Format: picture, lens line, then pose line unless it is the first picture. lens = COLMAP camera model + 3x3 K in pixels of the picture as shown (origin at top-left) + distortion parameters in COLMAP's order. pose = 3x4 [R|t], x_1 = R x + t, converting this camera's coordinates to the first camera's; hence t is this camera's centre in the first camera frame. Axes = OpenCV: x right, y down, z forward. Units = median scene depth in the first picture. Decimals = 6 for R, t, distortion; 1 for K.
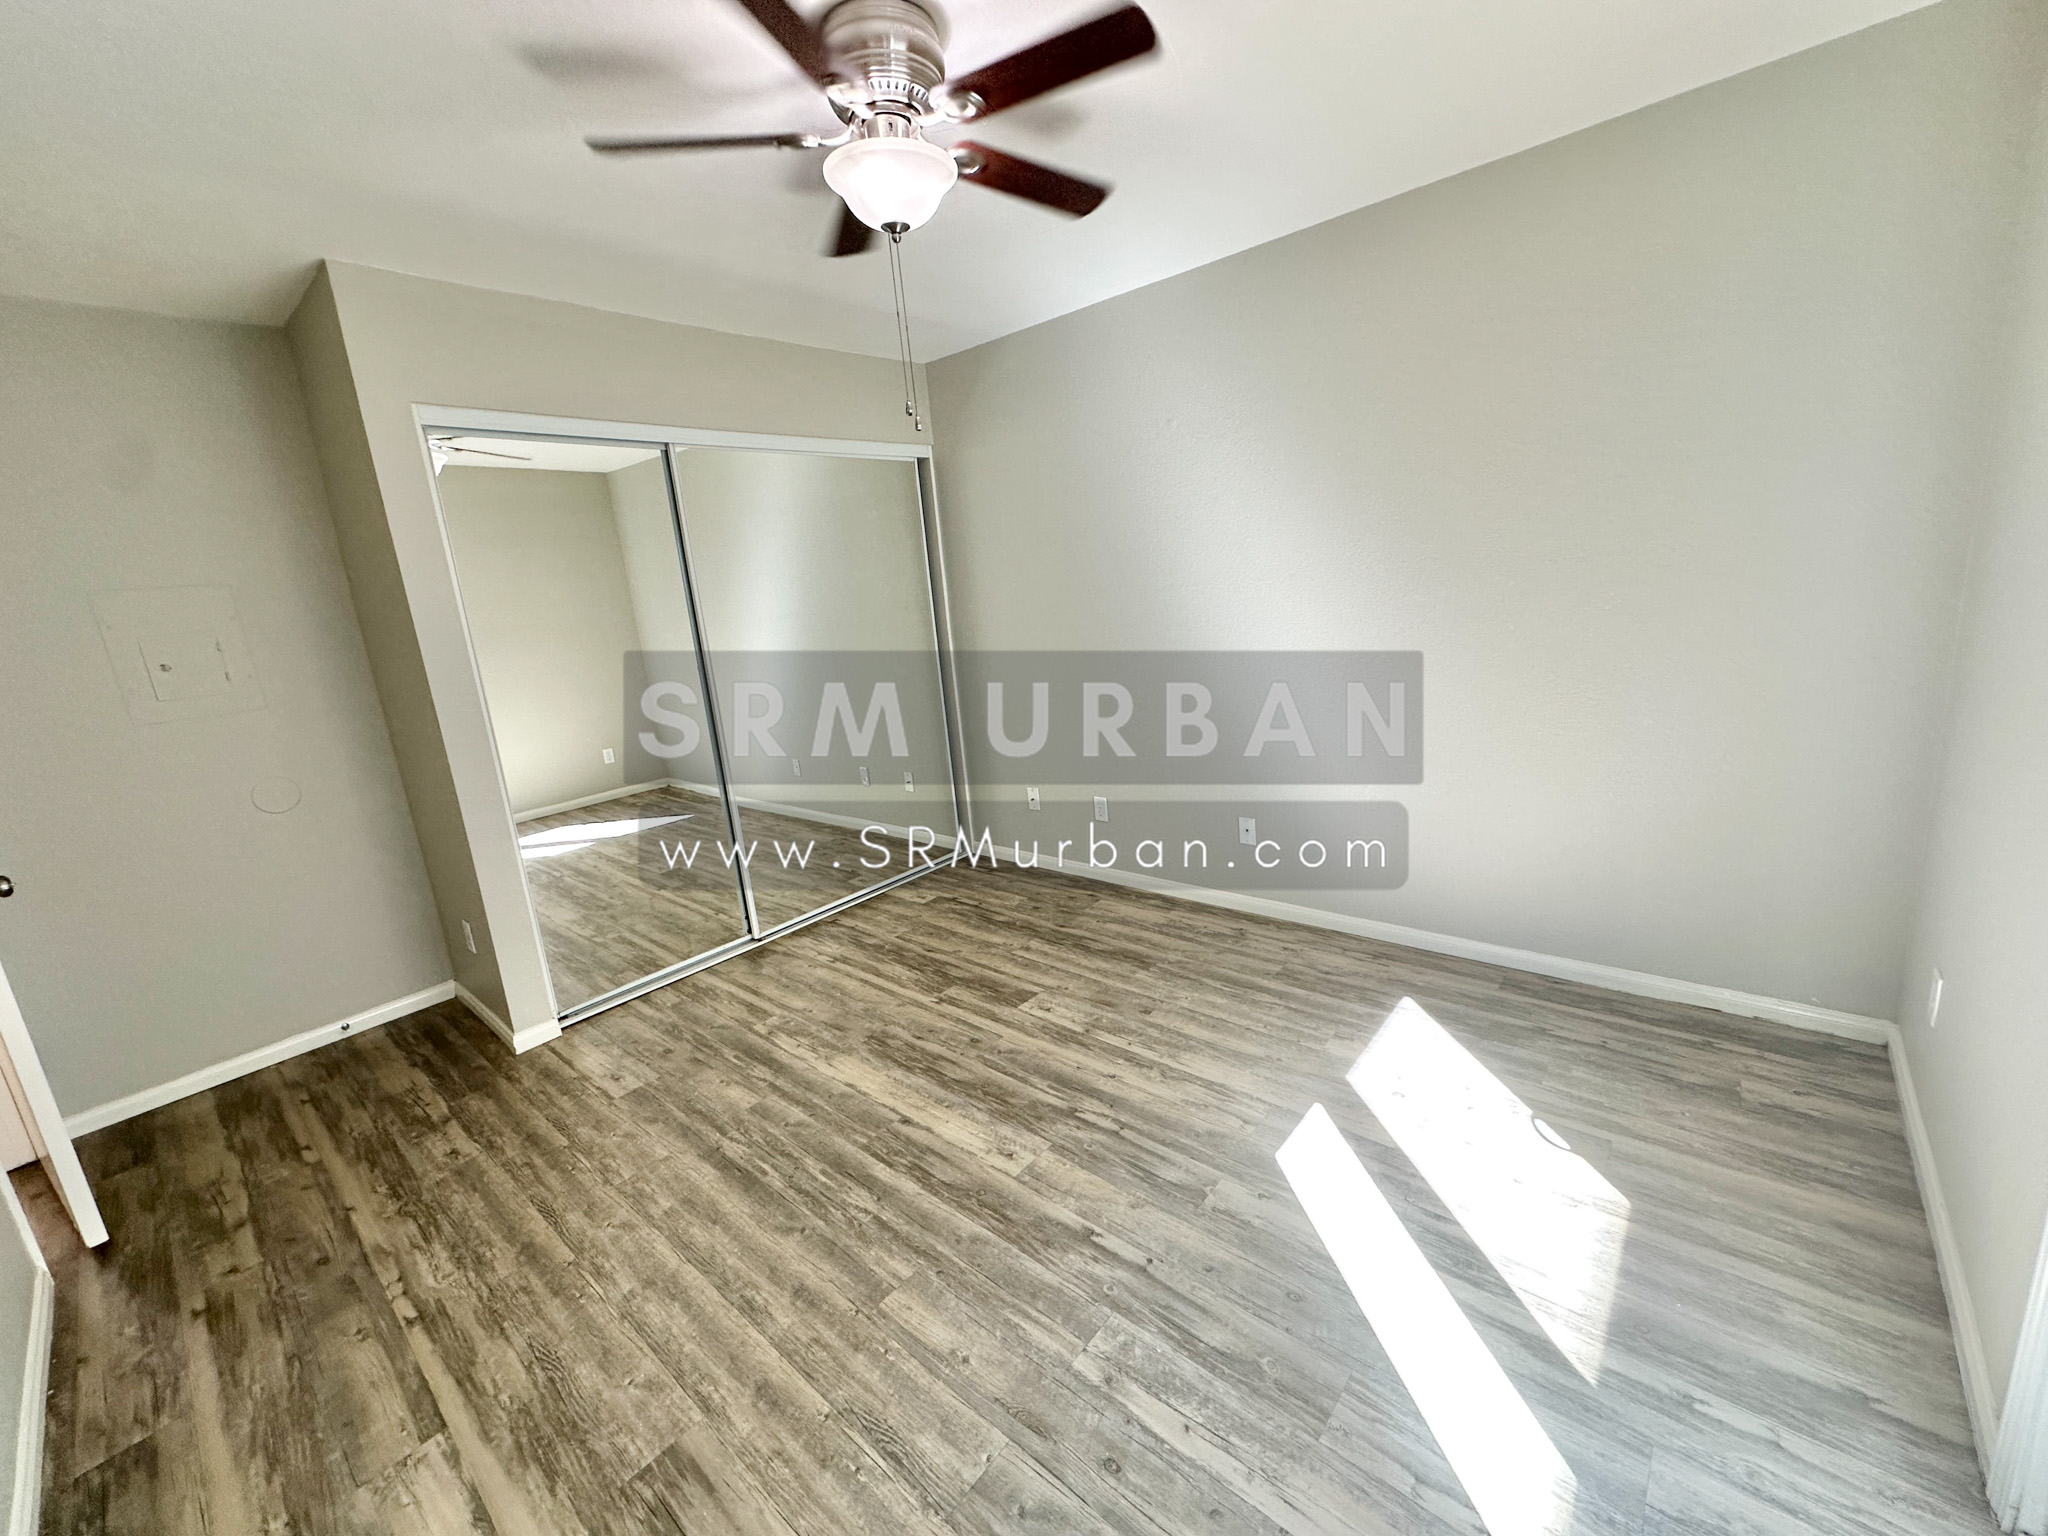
lens RADIAL K [[813.7, 0, 1031.7], [0, 813.7, 764.5], [0, 0, 1]] dist [-0.003252, 0.000843]
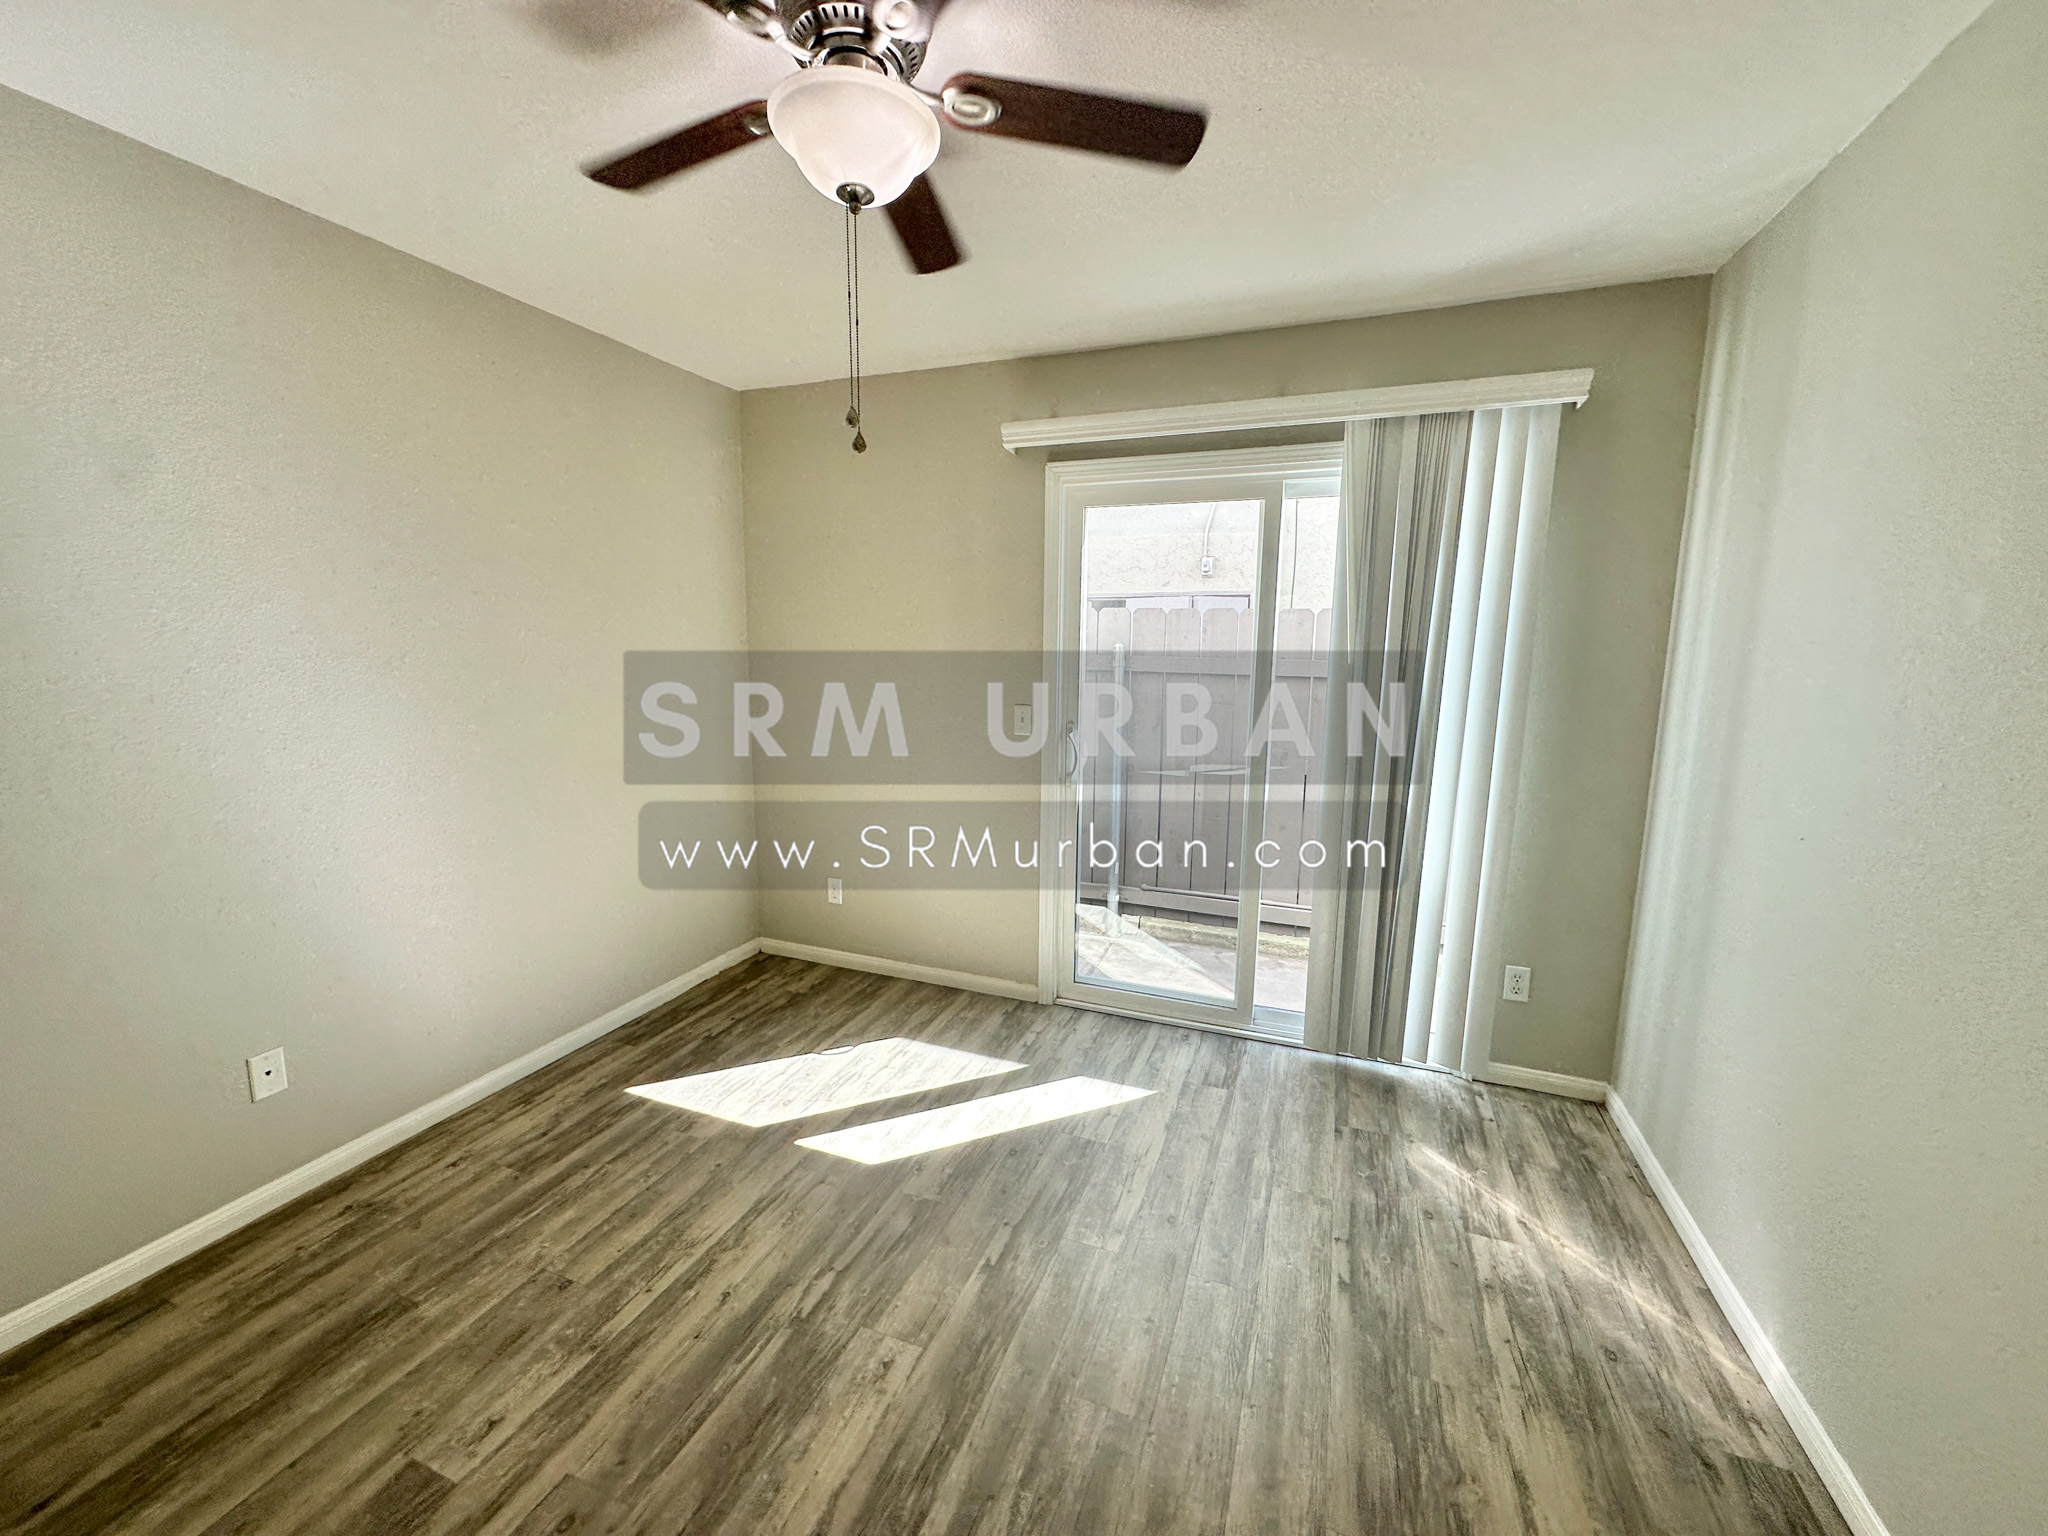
lens RADIAL K [[813.7, 0, 1027.4], [0, 813.7, 772.8], [0, 0, 1]] dist [-0.003252, 0.000843]
pose [[-0.336665, -0.066210, 0.939294, -0.681492], [0.226345, 0.962587, 0.148979, -0.136628], [-0.914016, 0.262760, -0.309083, 0.856632]]
